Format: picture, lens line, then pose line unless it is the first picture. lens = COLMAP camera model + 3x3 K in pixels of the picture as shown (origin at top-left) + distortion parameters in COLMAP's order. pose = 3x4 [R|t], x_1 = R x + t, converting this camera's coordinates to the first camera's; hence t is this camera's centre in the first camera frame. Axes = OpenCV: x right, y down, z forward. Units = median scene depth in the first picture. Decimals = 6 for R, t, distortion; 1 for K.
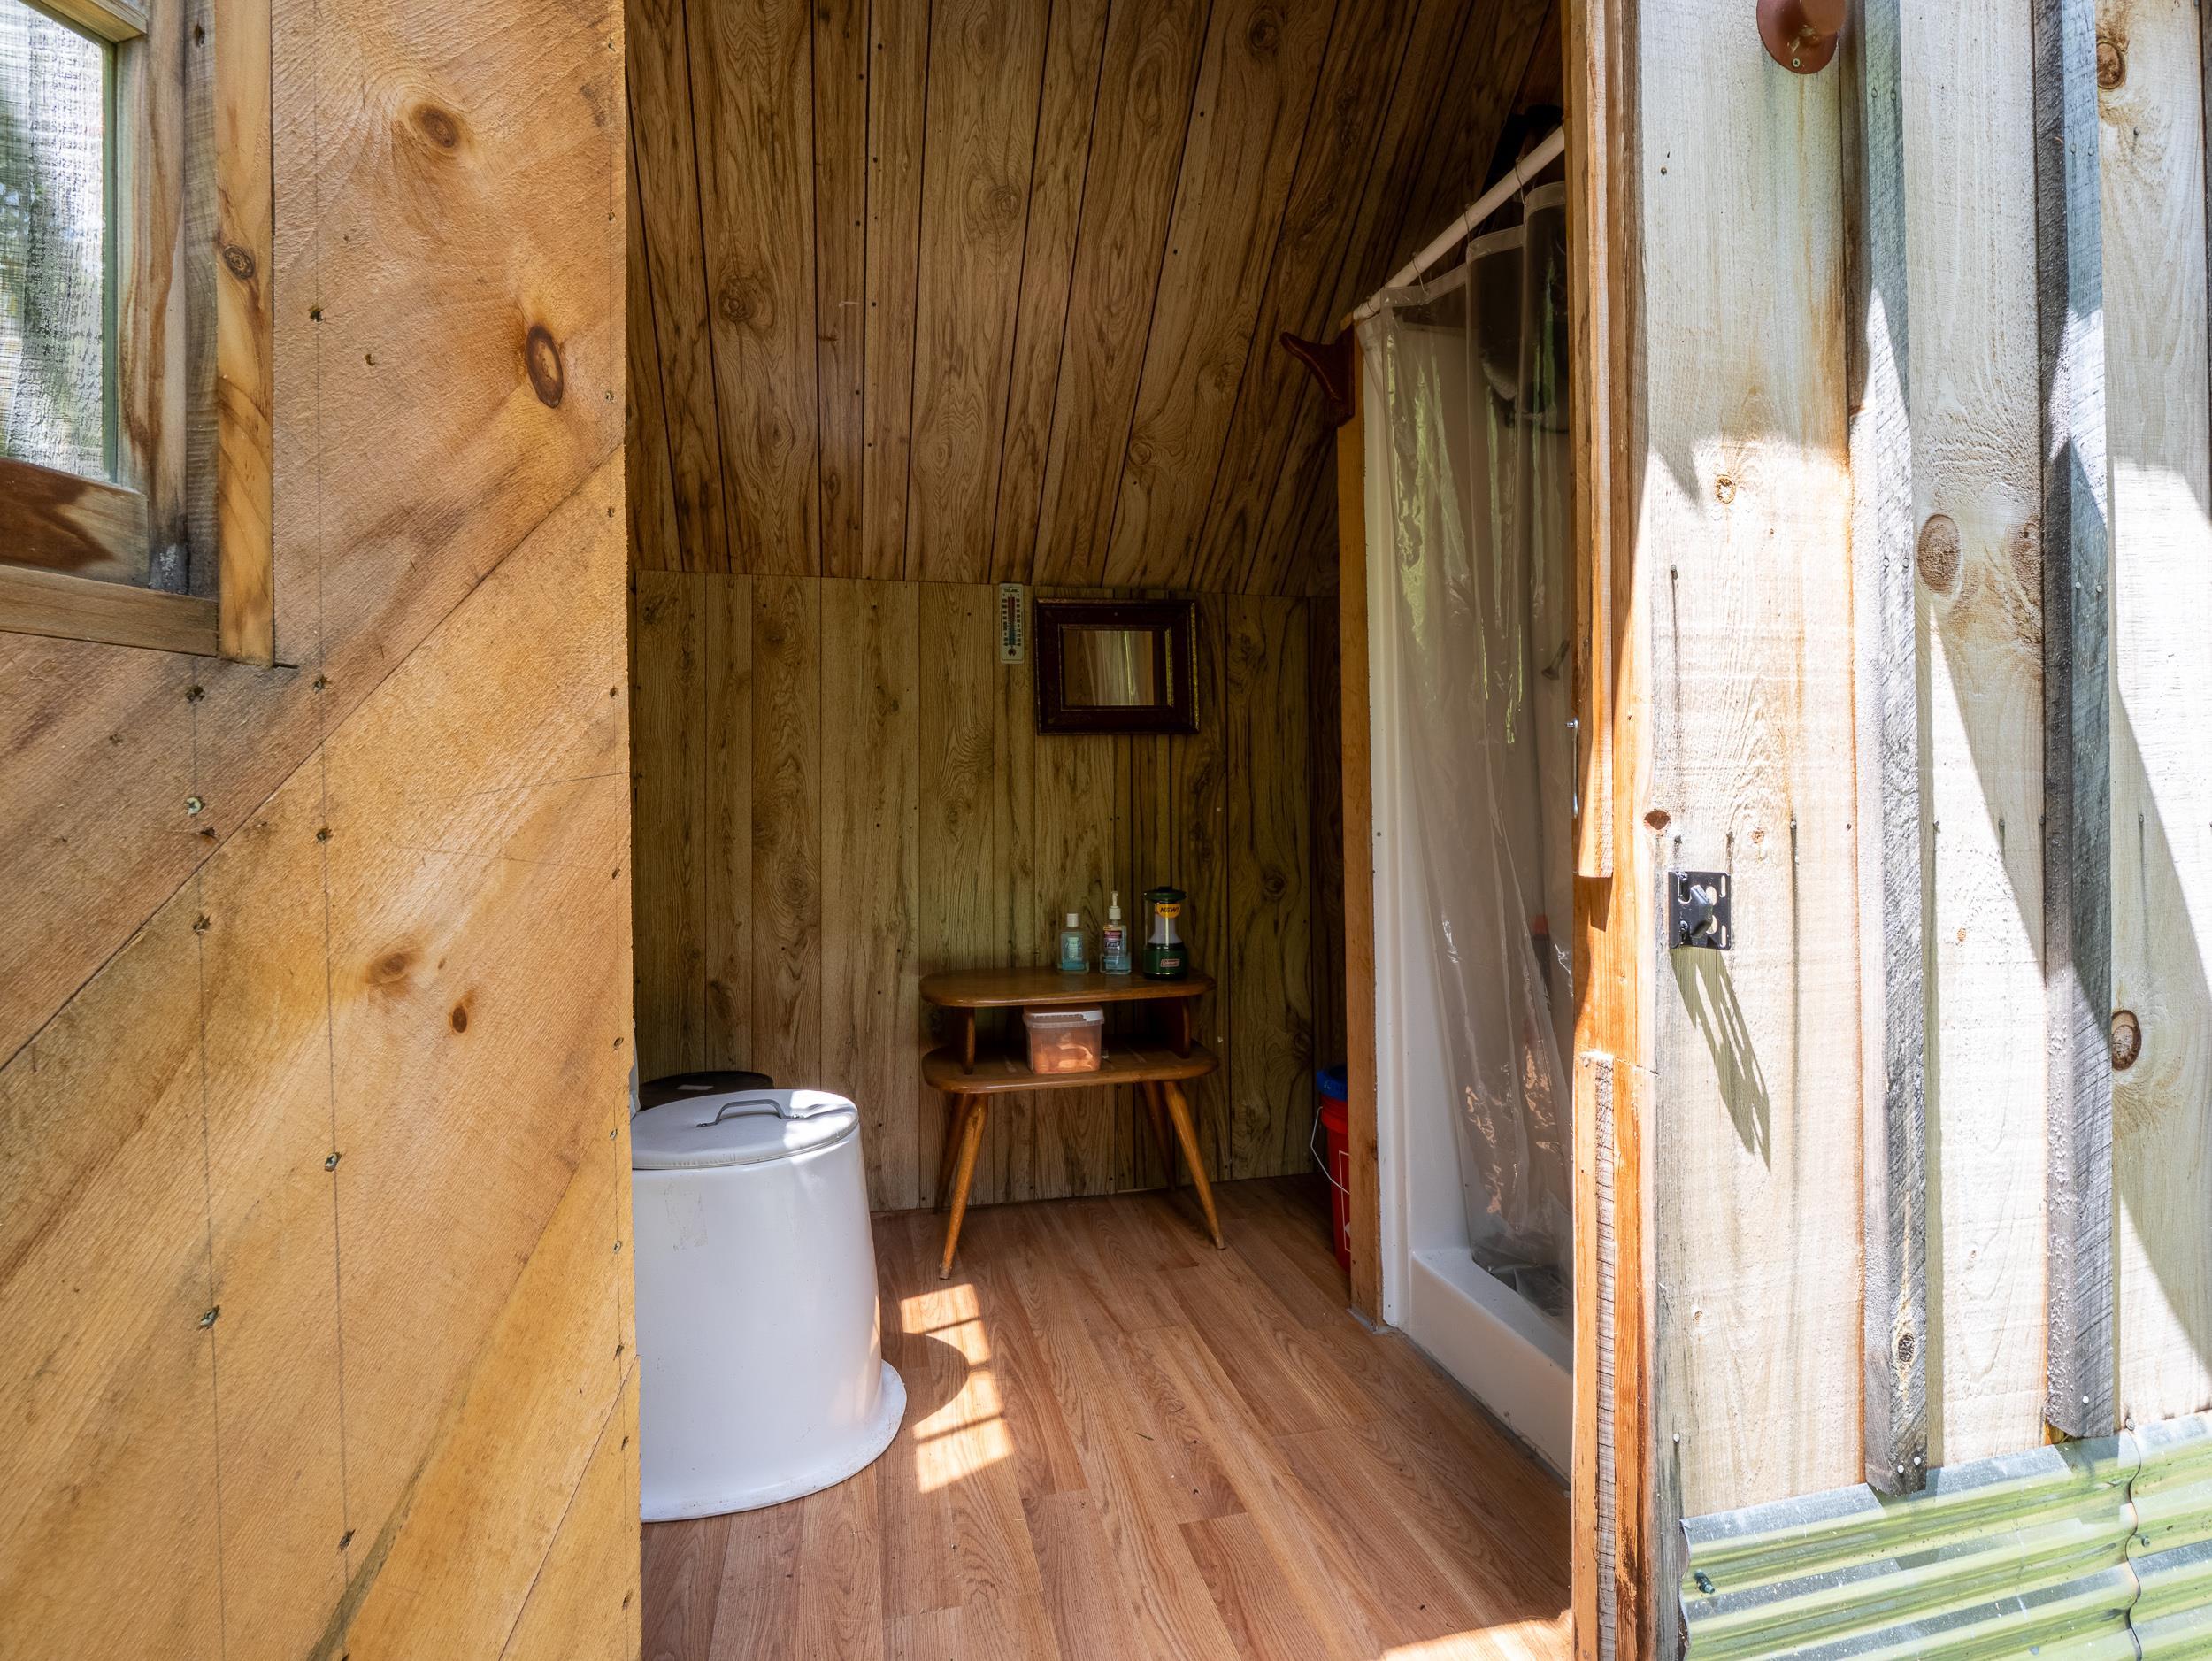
lens RADIAL K [[1072.6, 0, 1106.0], [0, 1072.6, 830.5], [0, 0, 1]] dist [-0.016097, -0.000348]
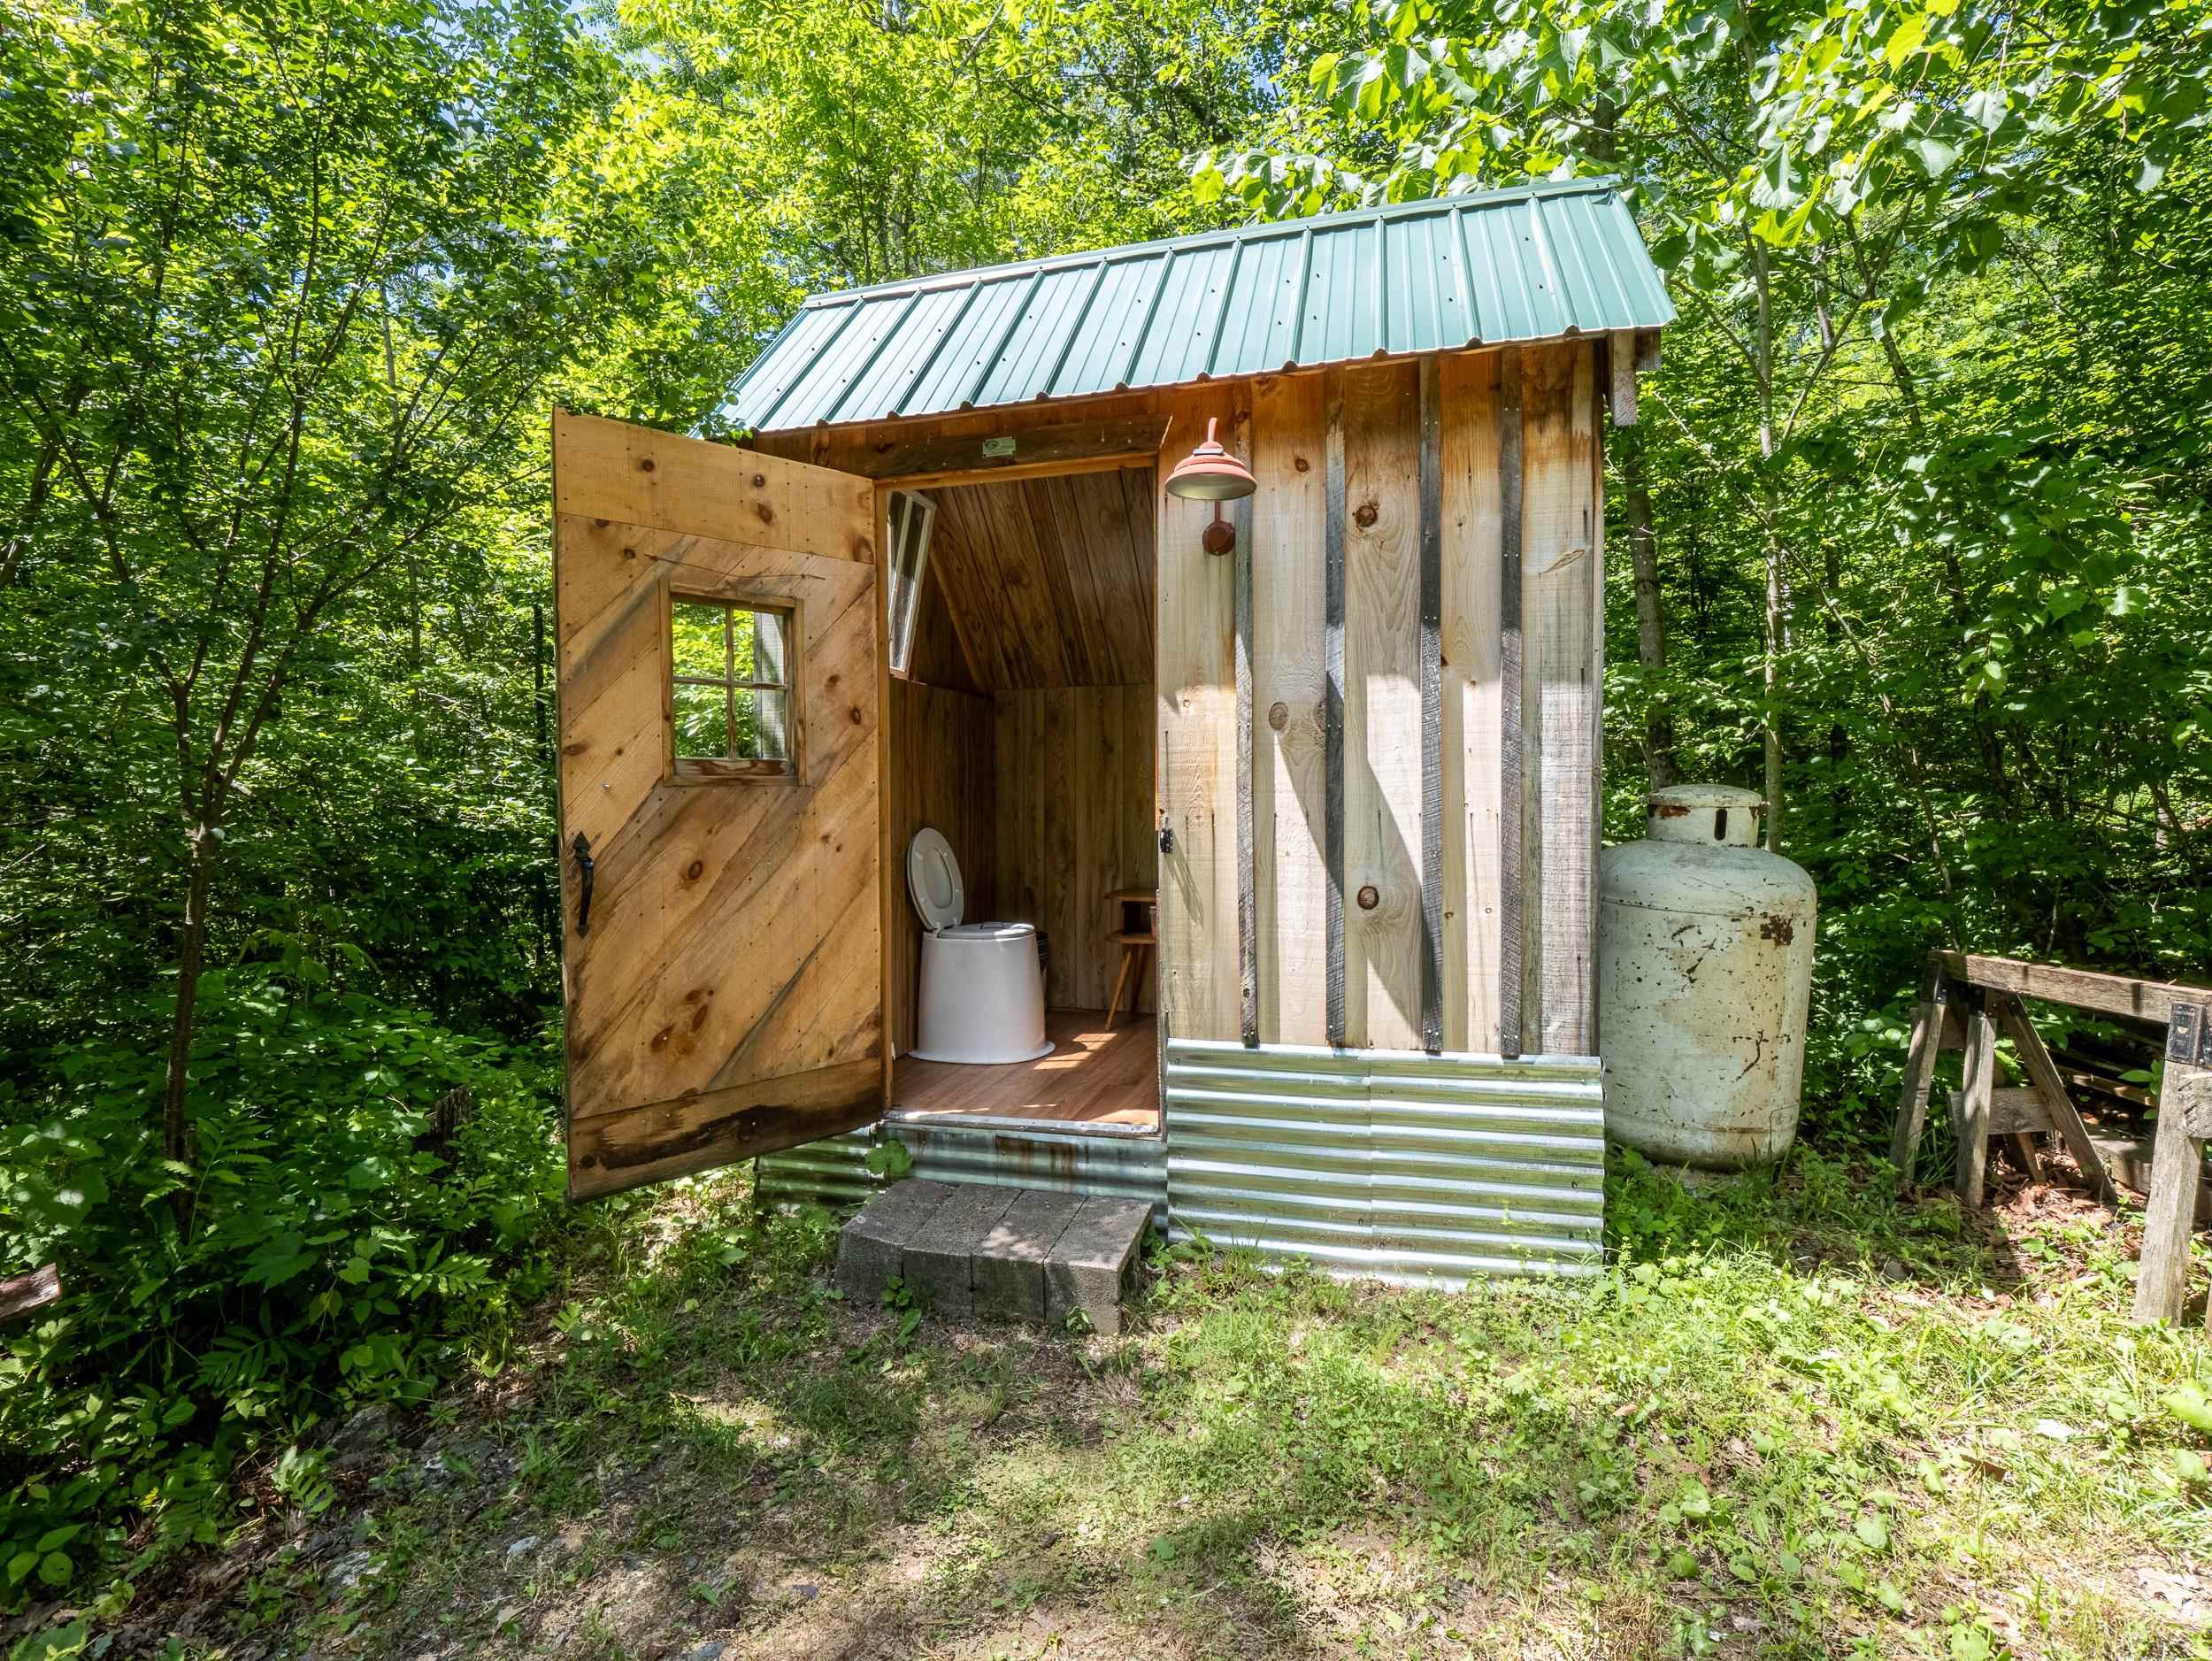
lens RADIAL K [[1072.6, 0, 1106.0], [0, 1072.6, 830.5], [0, 0, 1]] dist [-0.016097, -0.000348]
pose [[0.877495, 0.012160, -0.479432, 1.779504], [-0.005637, 0.999871, 0.015043, -0.001085], [0.479553, -0.010498, 0.877450, -1.728907]]
